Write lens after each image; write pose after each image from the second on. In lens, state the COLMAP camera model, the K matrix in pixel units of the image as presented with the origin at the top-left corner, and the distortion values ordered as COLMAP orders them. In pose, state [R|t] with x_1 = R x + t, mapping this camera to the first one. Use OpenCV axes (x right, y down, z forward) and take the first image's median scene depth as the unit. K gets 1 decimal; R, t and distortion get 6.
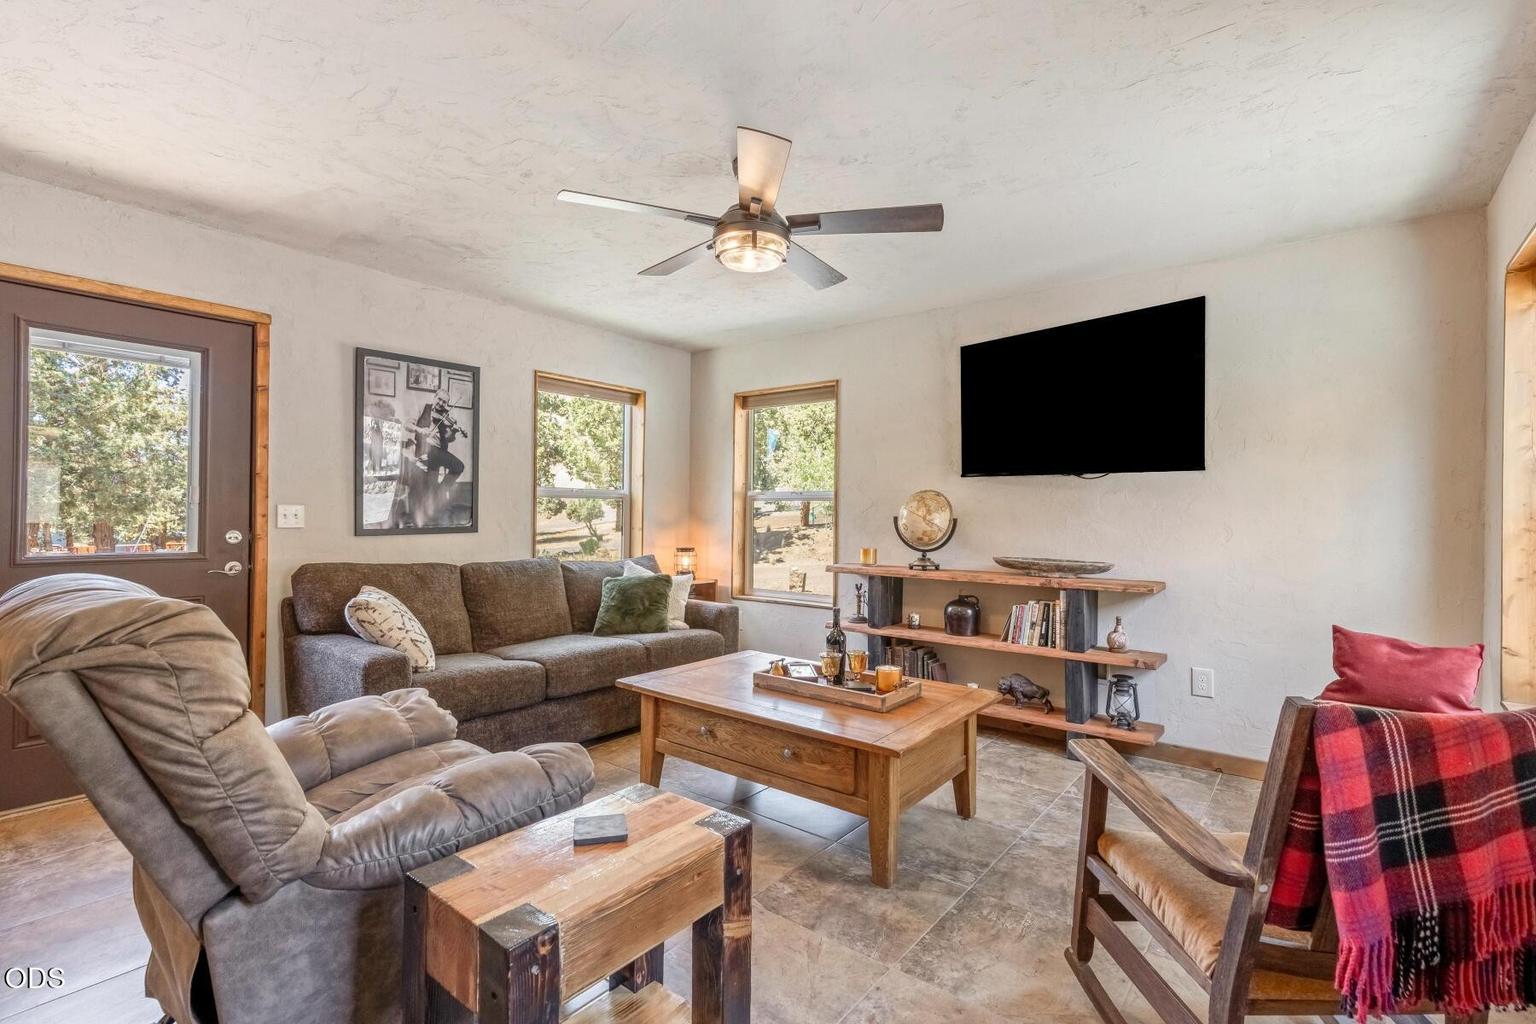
lens RADIAL K [[690.5, 0, 768.0], [0, 690.5, 512.0], [0, 0, 1]] dist [-0.000943, 0.000527]
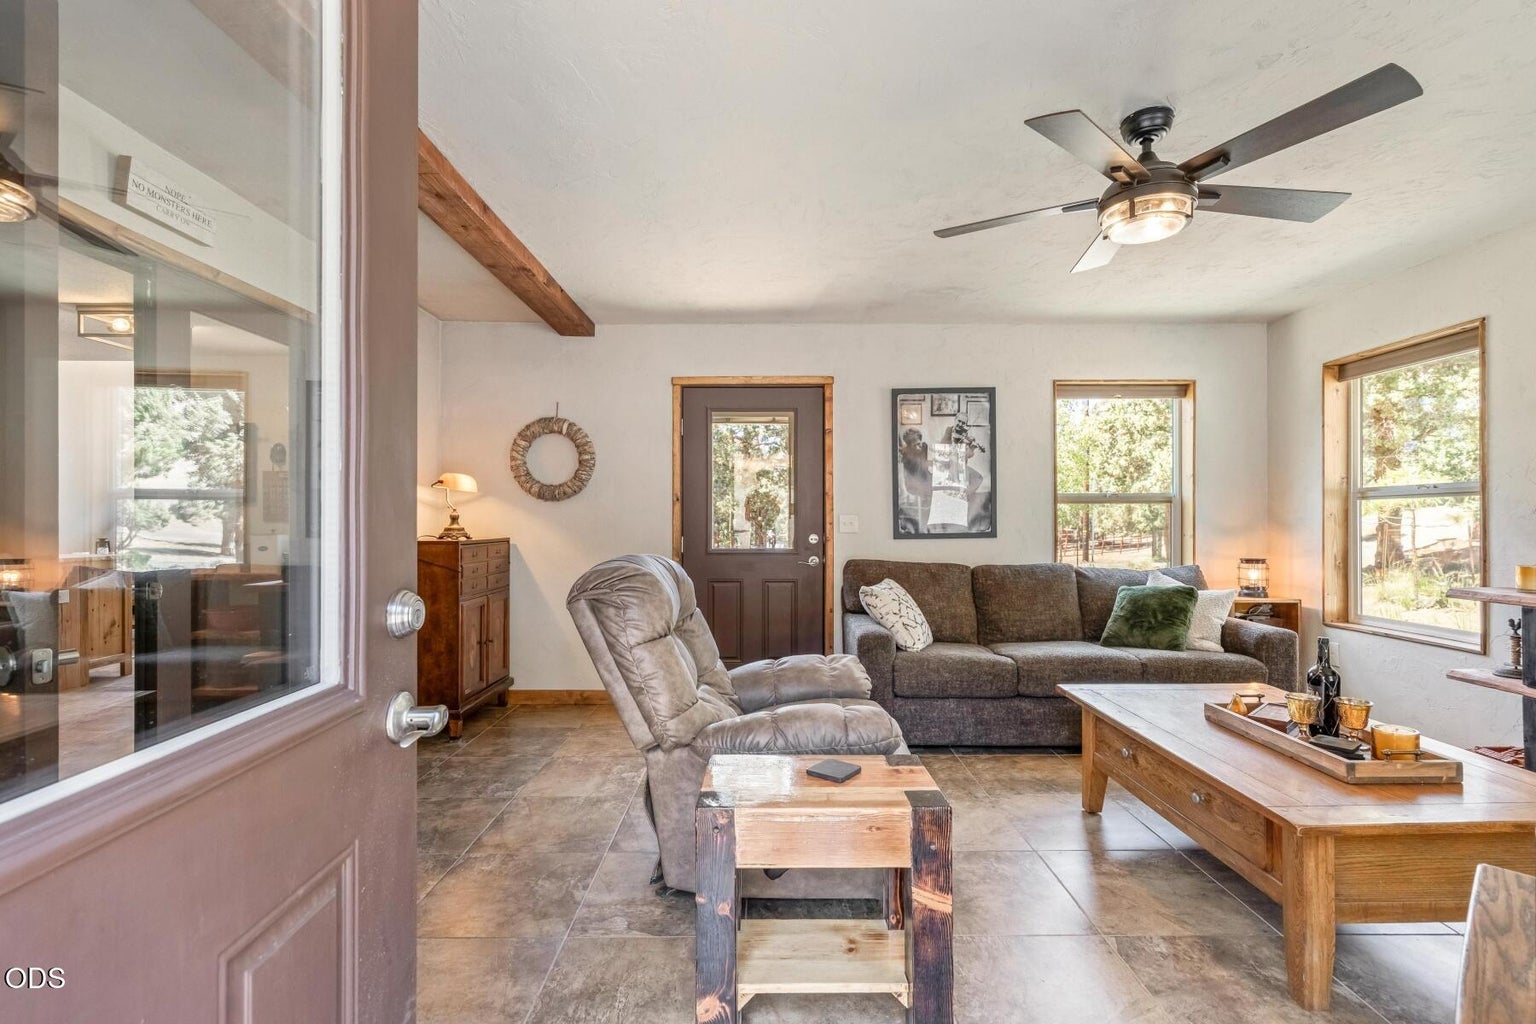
lens RADIAL K [[671.6, 0, 768.3], [0, 671.6, 519.1], [0, 0, 1]] dist [-0.001510, 0.000136]
pose [[0.638288, -0.014382, -0.769663, 0.194842], [0.011979, 0.999890, -0.008749, 0.005964], [0.769704, -0.003635, 0.638390, 0.045751]]
